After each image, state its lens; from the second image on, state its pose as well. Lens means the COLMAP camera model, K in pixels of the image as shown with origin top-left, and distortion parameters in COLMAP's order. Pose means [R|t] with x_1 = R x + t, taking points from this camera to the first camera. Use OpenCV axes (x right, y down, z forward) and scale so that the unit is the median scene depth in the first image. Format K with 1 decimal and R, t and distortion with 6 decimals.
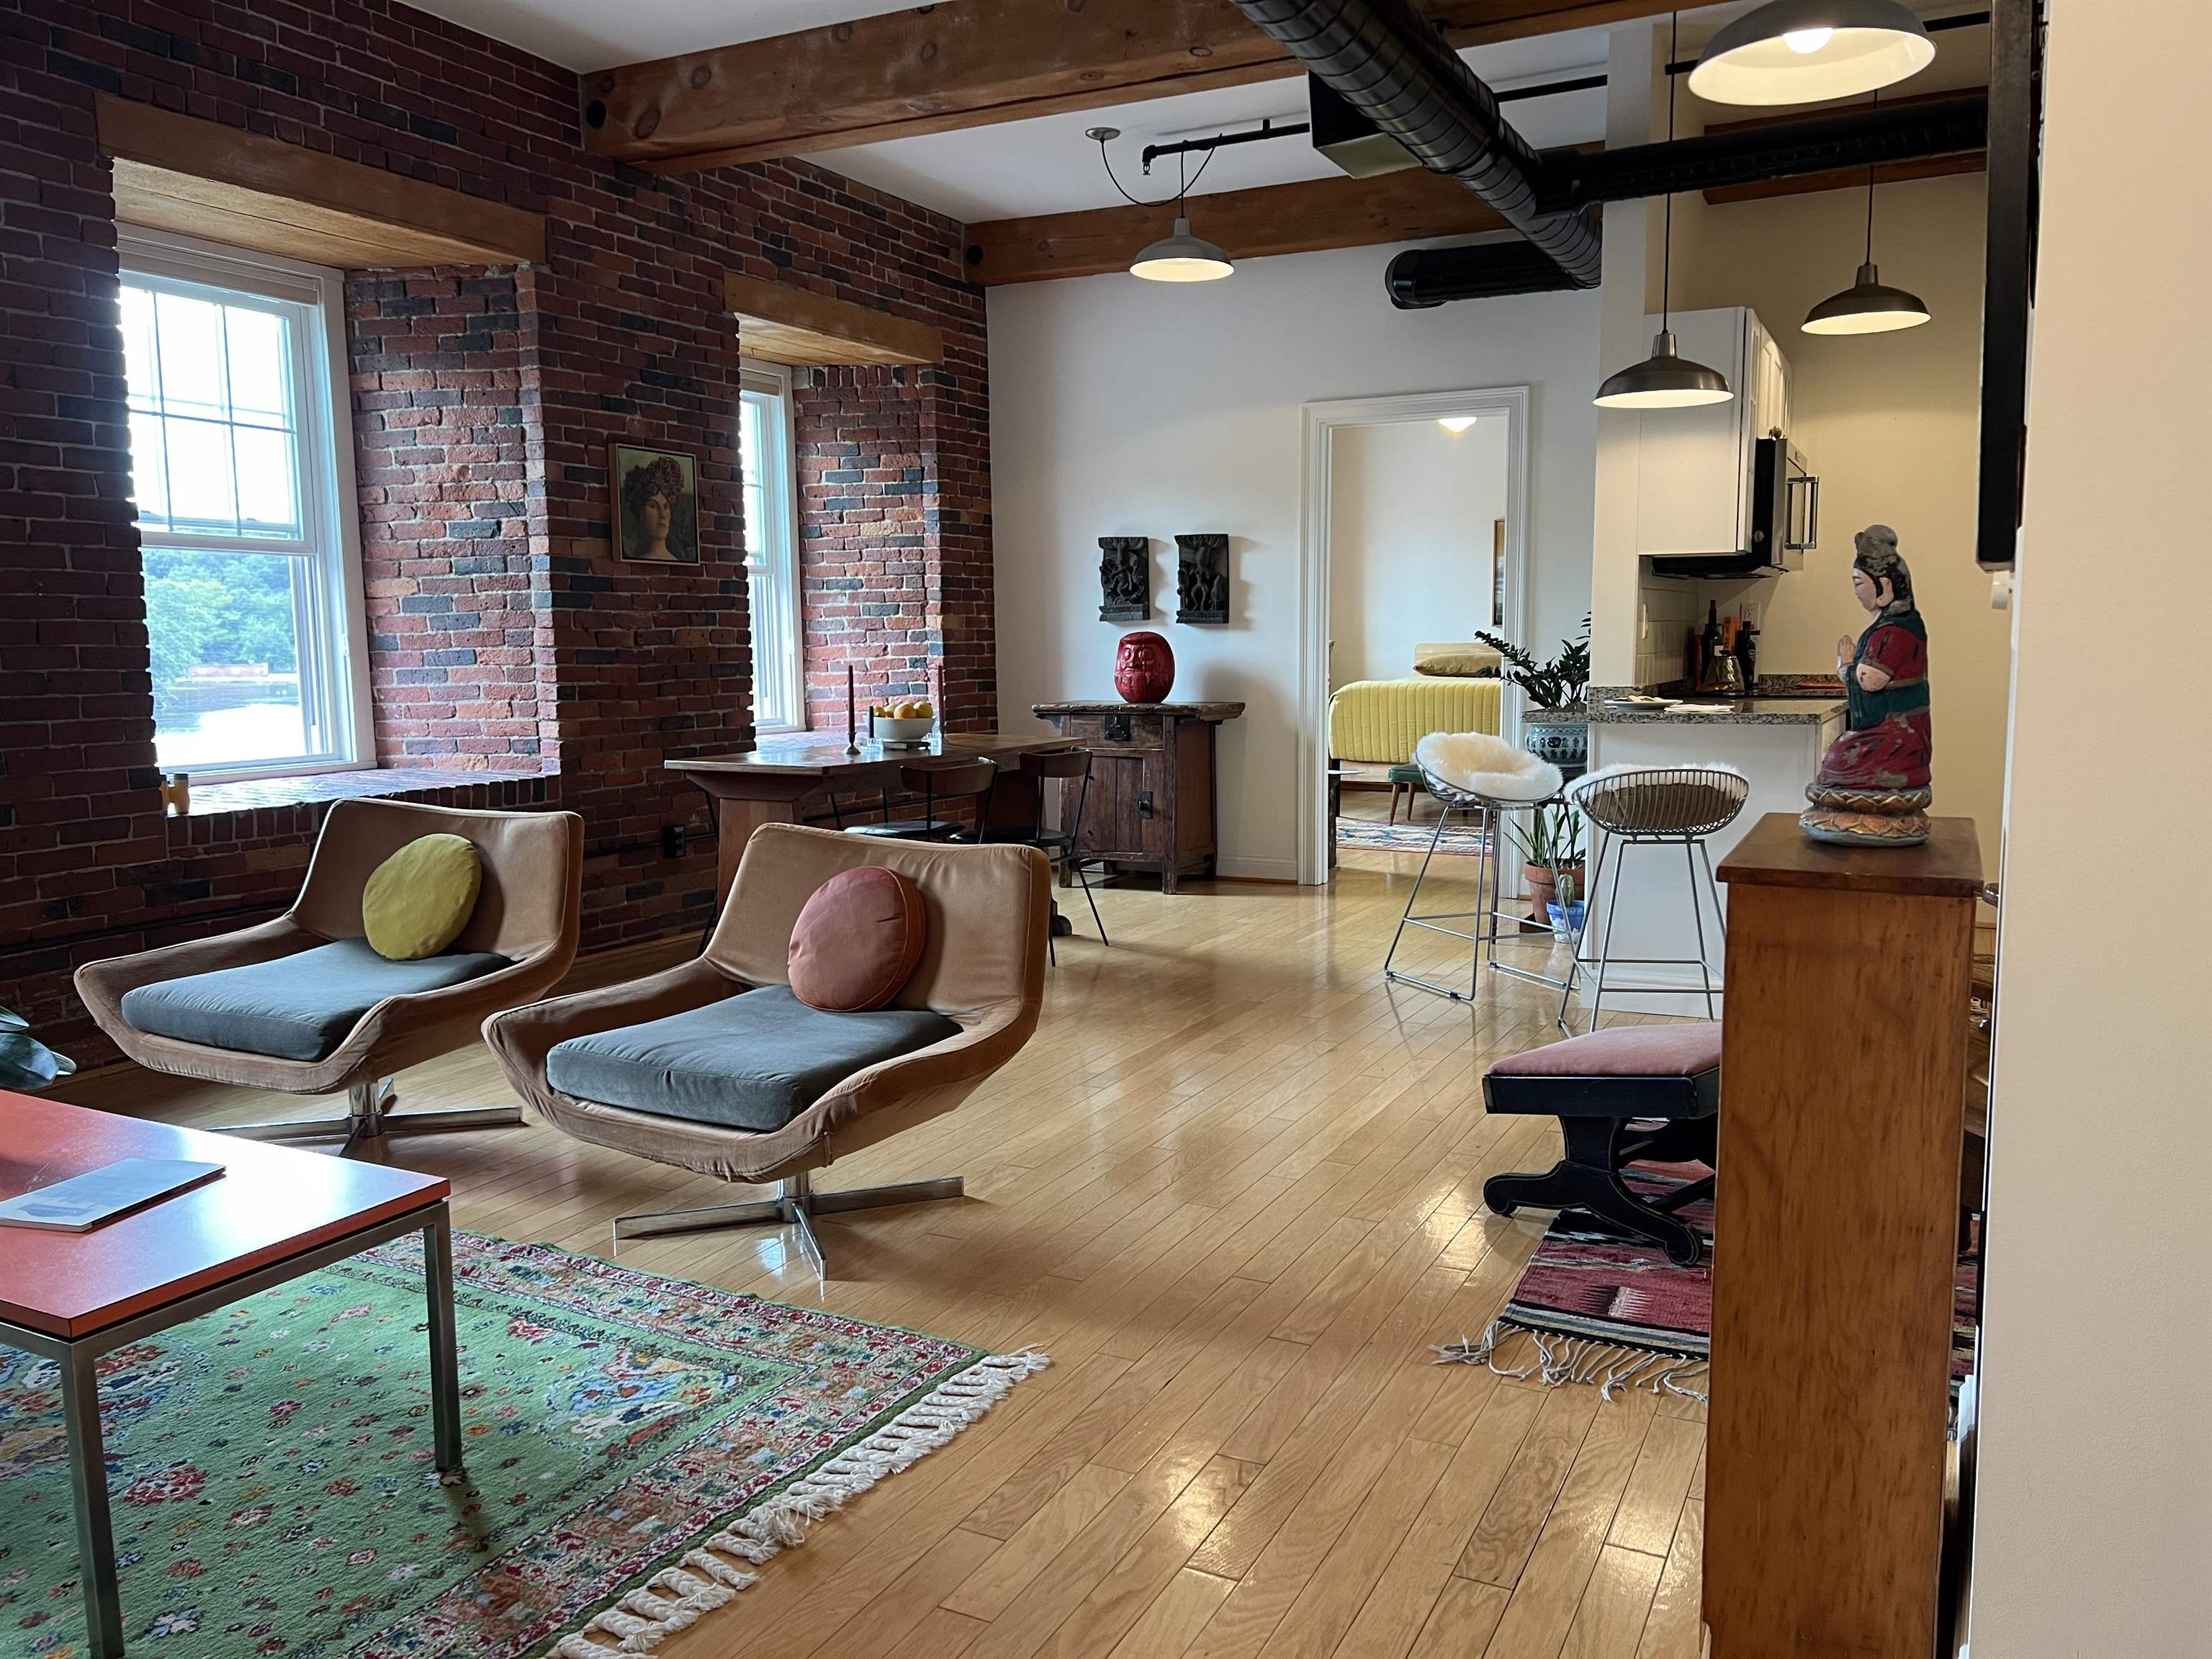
lens RADIAL K [[1665.9, 0, 1124.7], [0, 1665.9, 820.6], [0, 0, 1]] dist [0.049729, -0.055385]
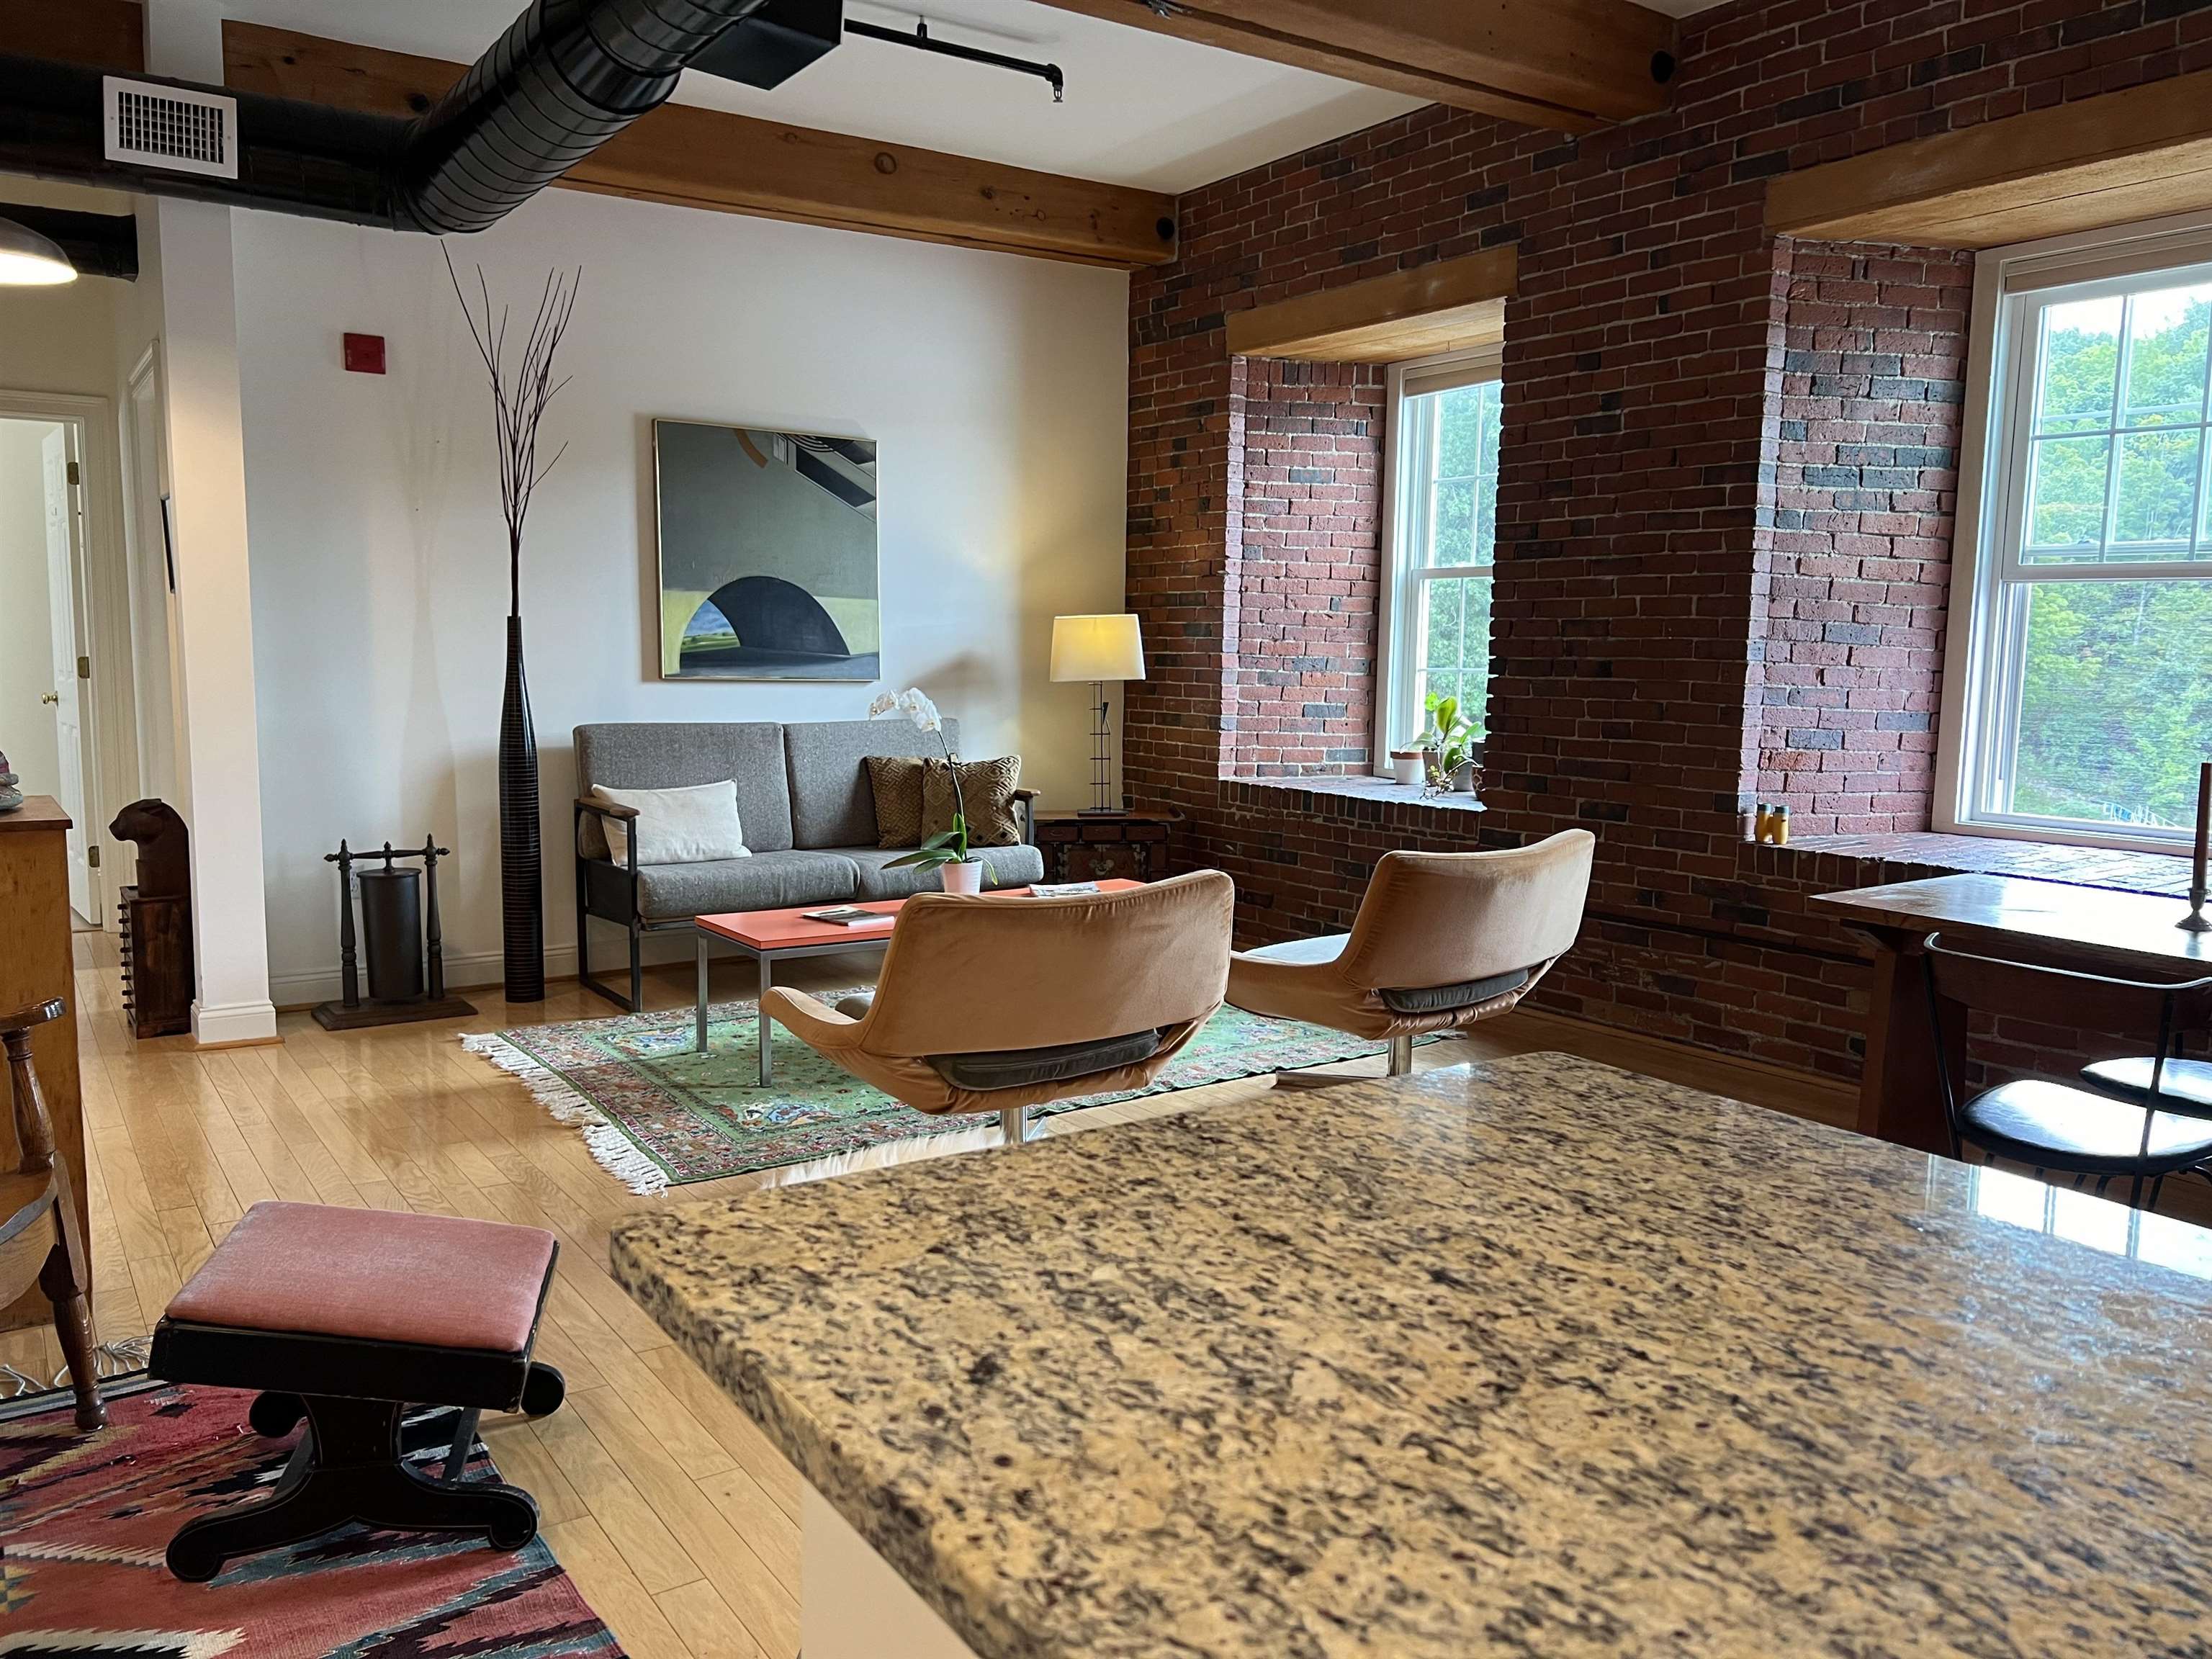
lens RADIAL K [[1665.9, 0, 1118.8], [0, 1665.9, 837.6], [0, 0, 1]] dist [0.049729, -0.055385]
pose [[-0.477012, 0.107930, -0.872245, 0.451449], [-0.106015, 0.978119, 0.179008, -0.124924], [0.872480, 0.177860, -0.455132, 0.915916]]
